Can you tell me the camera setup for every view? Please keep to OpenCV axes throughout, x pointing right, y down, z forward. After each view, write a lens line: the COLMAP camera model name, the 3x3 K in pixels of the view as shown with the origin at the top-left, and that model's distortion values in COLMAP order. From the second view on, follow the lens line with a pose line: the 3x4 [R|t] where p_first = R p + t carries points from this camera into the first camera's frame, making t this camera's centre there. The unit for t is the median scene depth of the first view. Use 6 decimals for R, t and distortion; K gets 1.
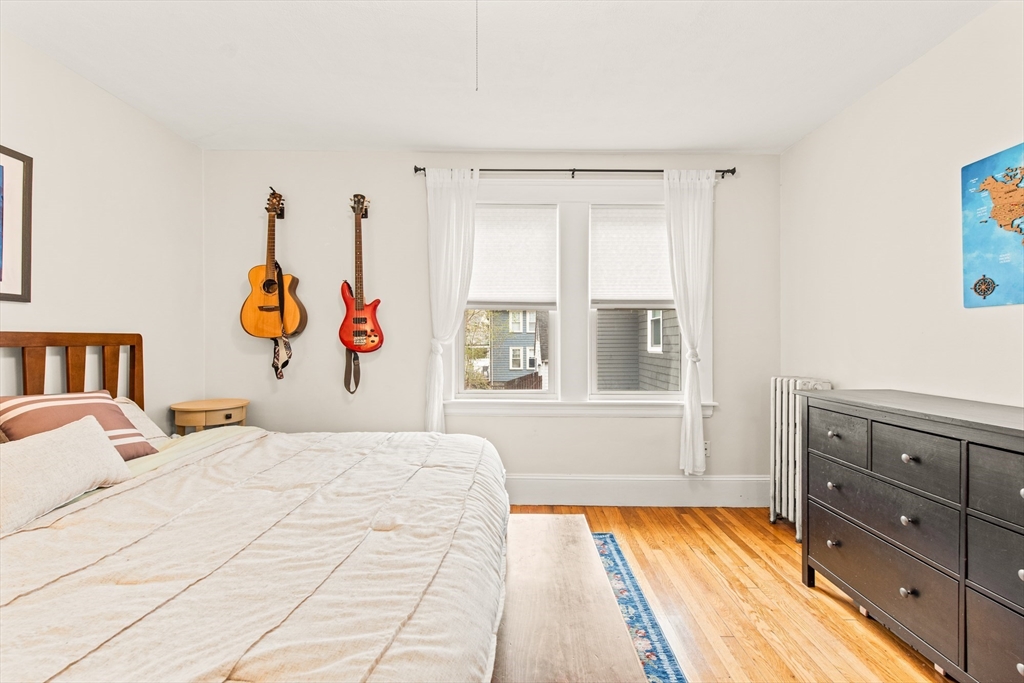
lens RADIAL K [[415.0, 0, 512.4], [0, 415.0, 345.9], [0, 0, 1]] dist [0.000909, -0.001891]
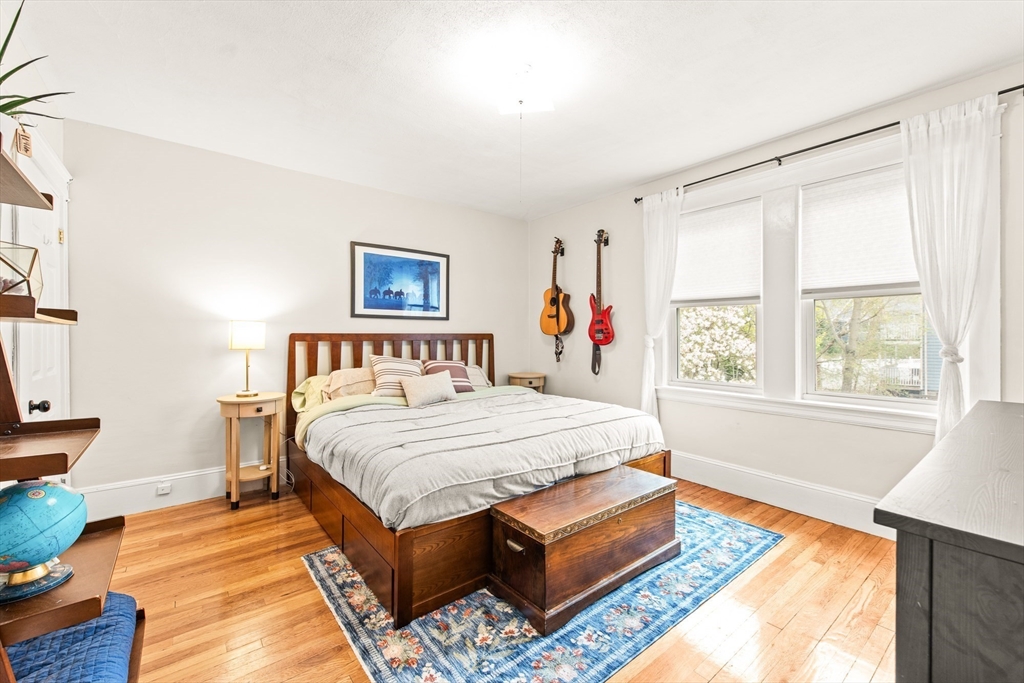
lens RADIAL K [[415.0, 0, 515.3], [0, 415.0, 337.4], [0, 0, 1]] dist [0.000909, -0.001891]
pose [[0.626917, -0.004773, -0.779071, 0.527741], [-0.001902, 0.999969, -0.007657, 0.001632], [0.779084, 0.006282, 0.626888, -0.077544]]
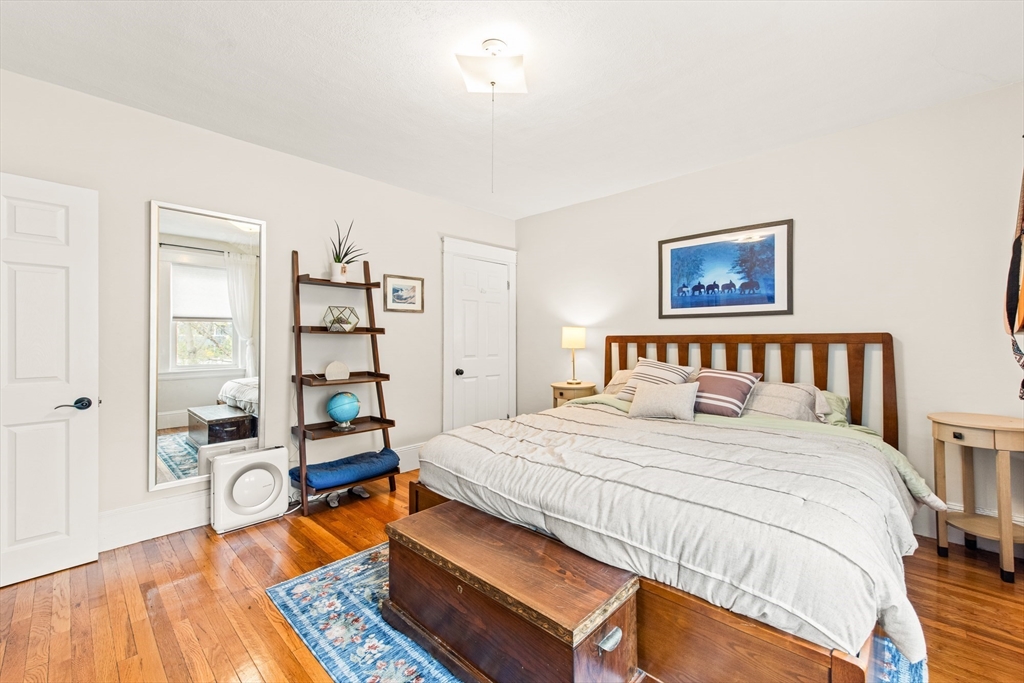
lens RADIAL K [[415.0, 0, 515.2], [0, 415.0, 336.7], [0, 0, 1]] dist [0.000909, -0.001891]
pose [[-0.679421, -0.007223, -0.733713, 0.429586], [-0.007040, 0.999970, -0.003326, -0.007157], [0.733715, 0.002905, -0.679452, 0.858932]]
